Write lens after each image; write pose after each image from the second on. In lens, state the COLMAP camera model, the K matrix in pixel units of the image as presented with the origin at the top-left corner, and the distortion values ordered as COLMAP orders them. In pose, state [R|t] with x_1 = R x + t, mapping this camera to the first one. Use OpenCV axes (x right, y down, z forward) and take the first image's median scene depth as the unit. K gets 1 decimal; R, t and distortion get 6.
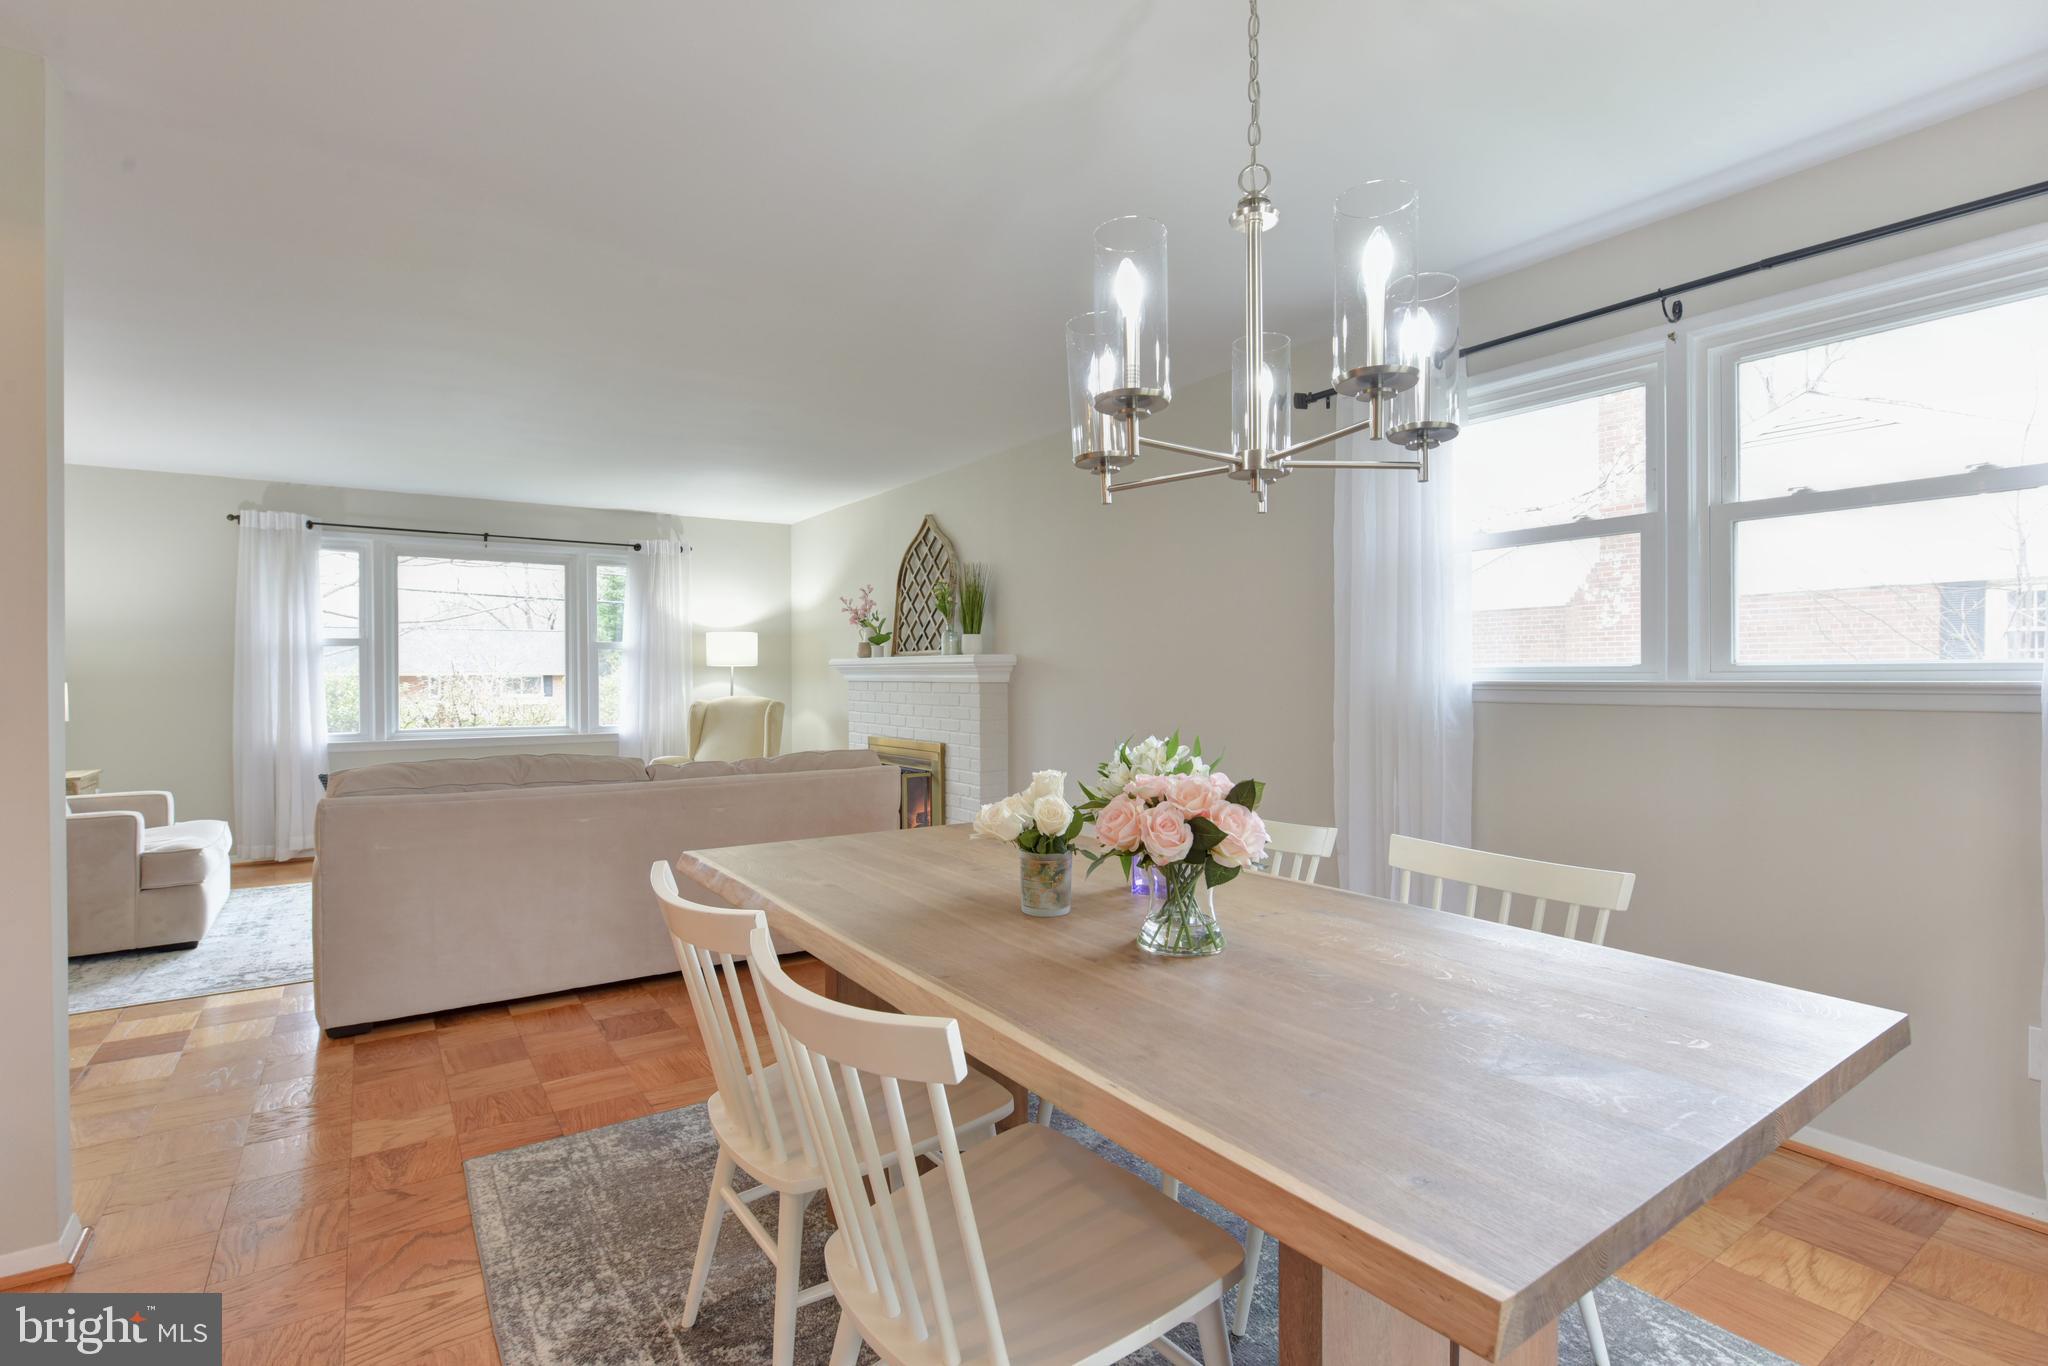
lens RADIAL K [[963.7, 0, 1020.8], [0, 963.7, 685.8], [0, 0, 1]] dist [-0.013356, -0.000572]
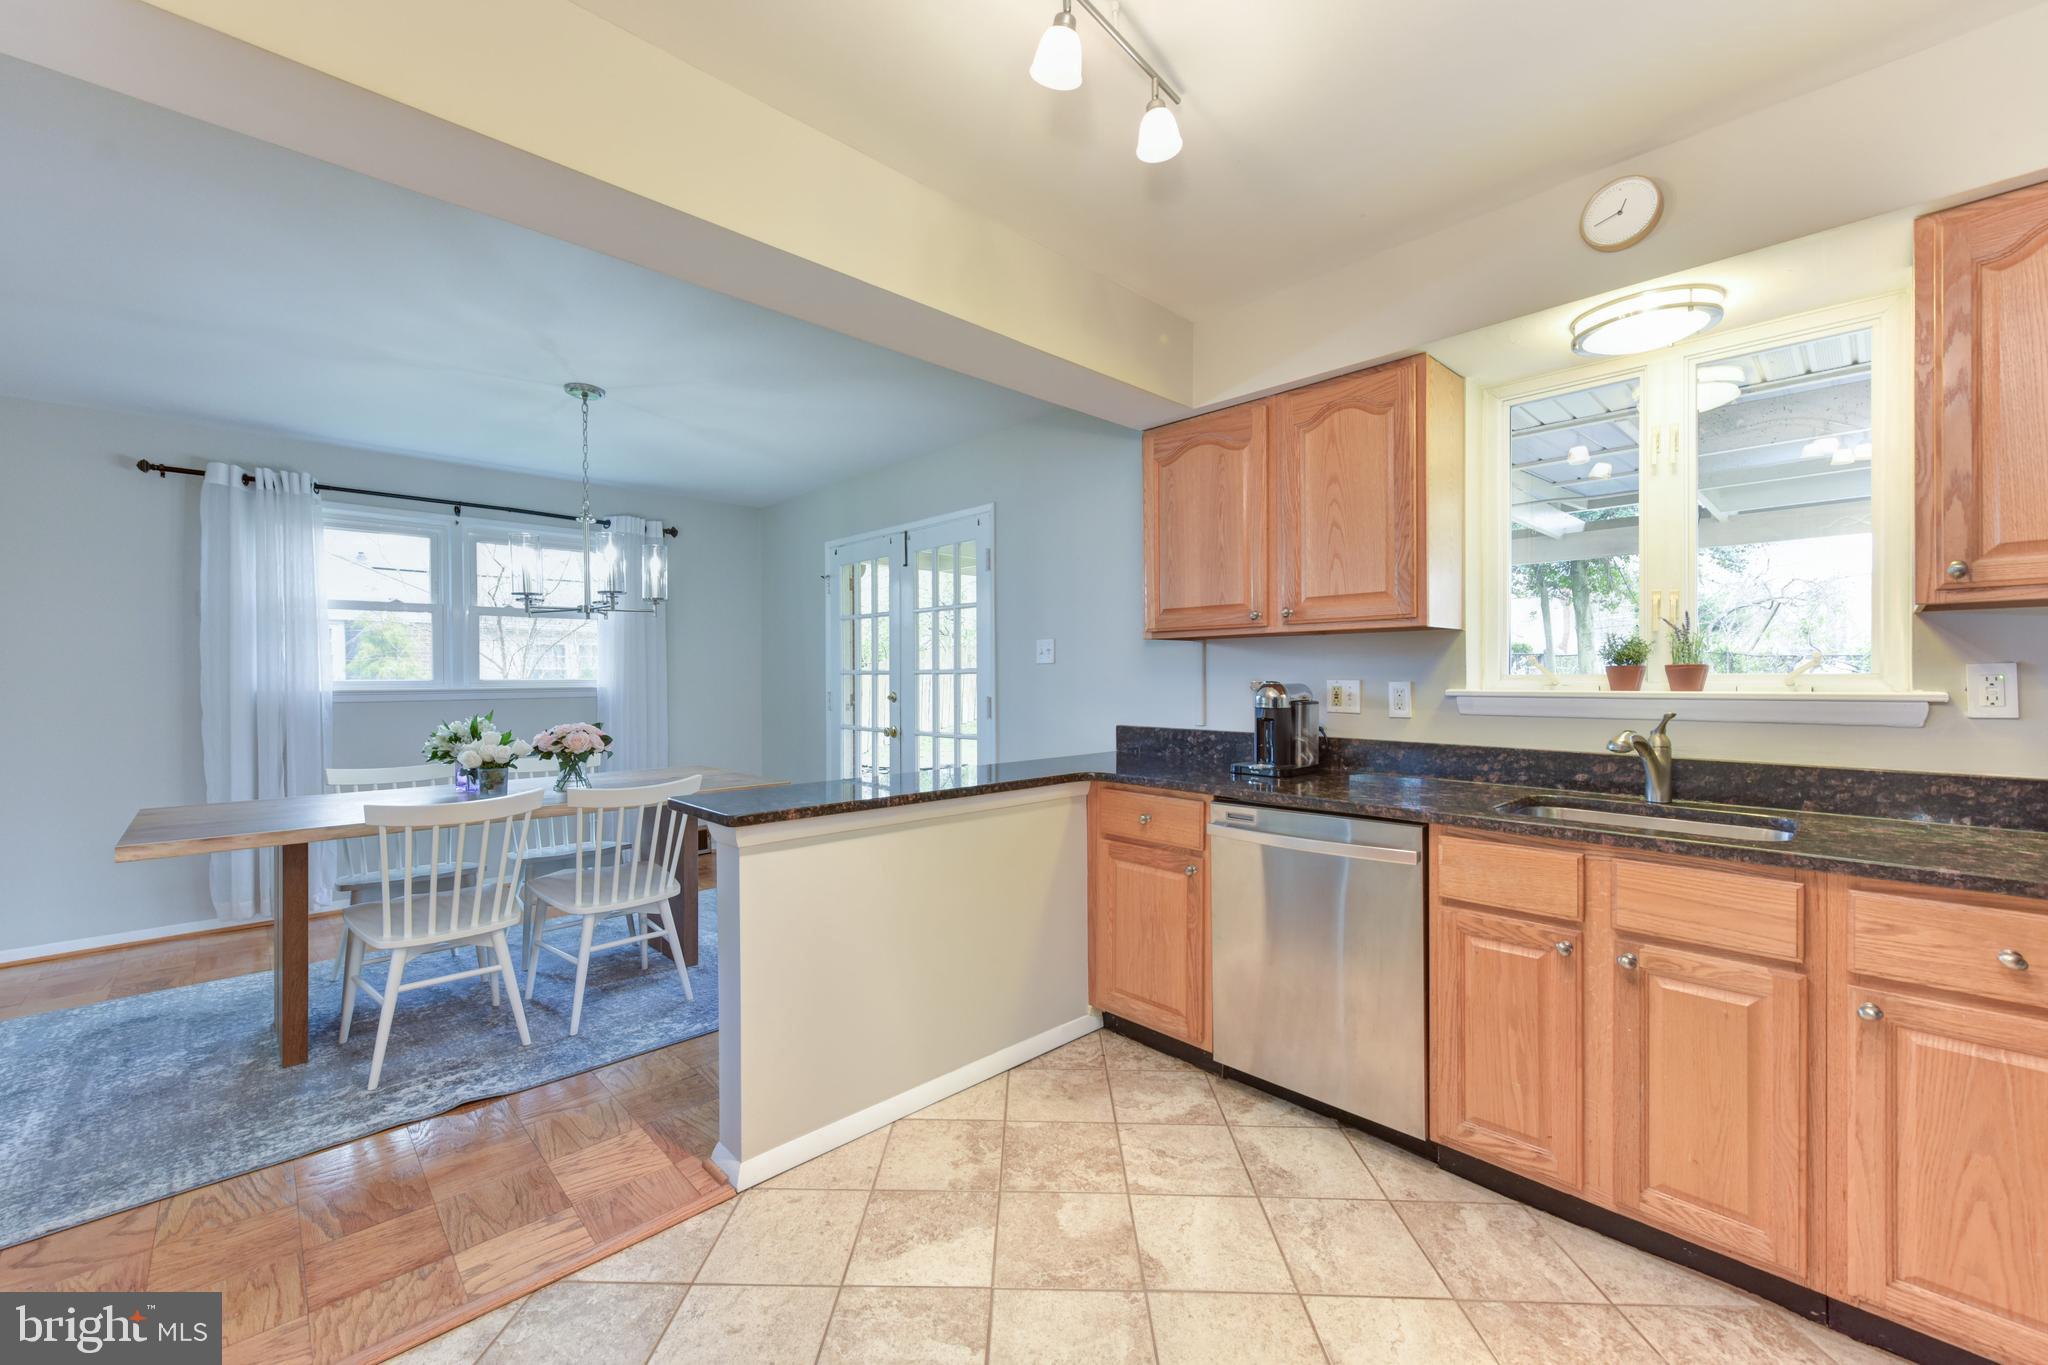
lens RADIAL K [[807.0, 0, 1018.2], [0, 807.0, 684.4], [0, 0, 1]] dist [-0.000469, -0.000048]
pose [[-0.166027, -0.004343, 0.986112, -0.568362], [0.017167, 0.999826, 0.007294, -0.002445], [-0.985972, 0.018139, -0.165924, 0.041238]]
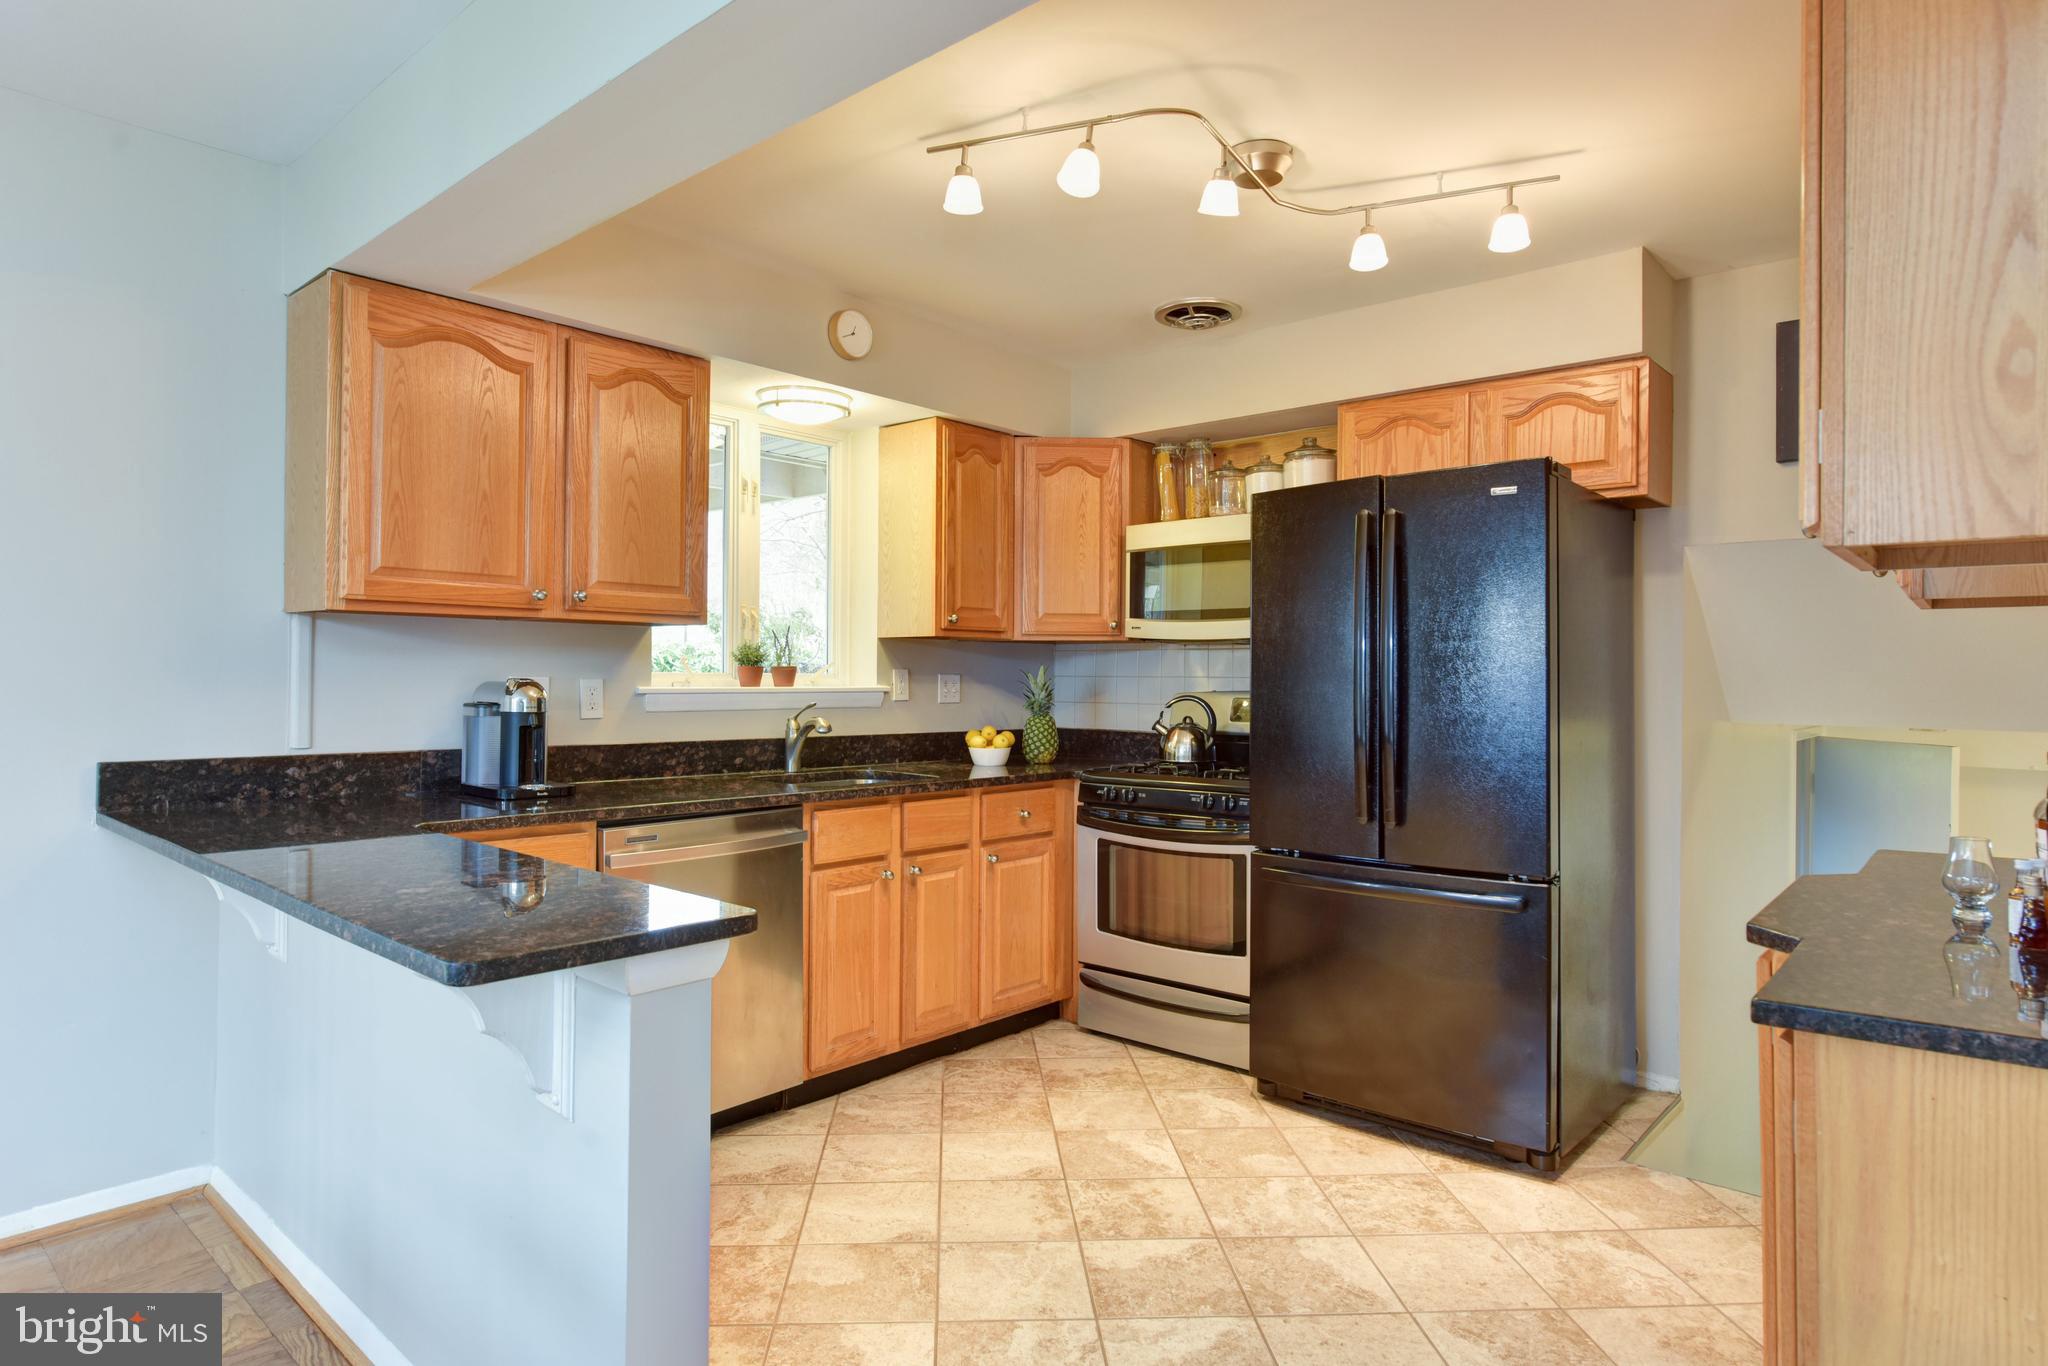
lens RADIAL K [[1143.9, 0, 1010.2], [0, 1143.9, 674.6], [0, 0, 1]] dist [-0.002894, -0.000236]
pose [[-0.970630, -0.004080, -0.240543, -0.223176], [-0.007243, 0.999899, 0.012269, -0.008077], [0.240469, 0.013651, -0.970561, 0.374978]]
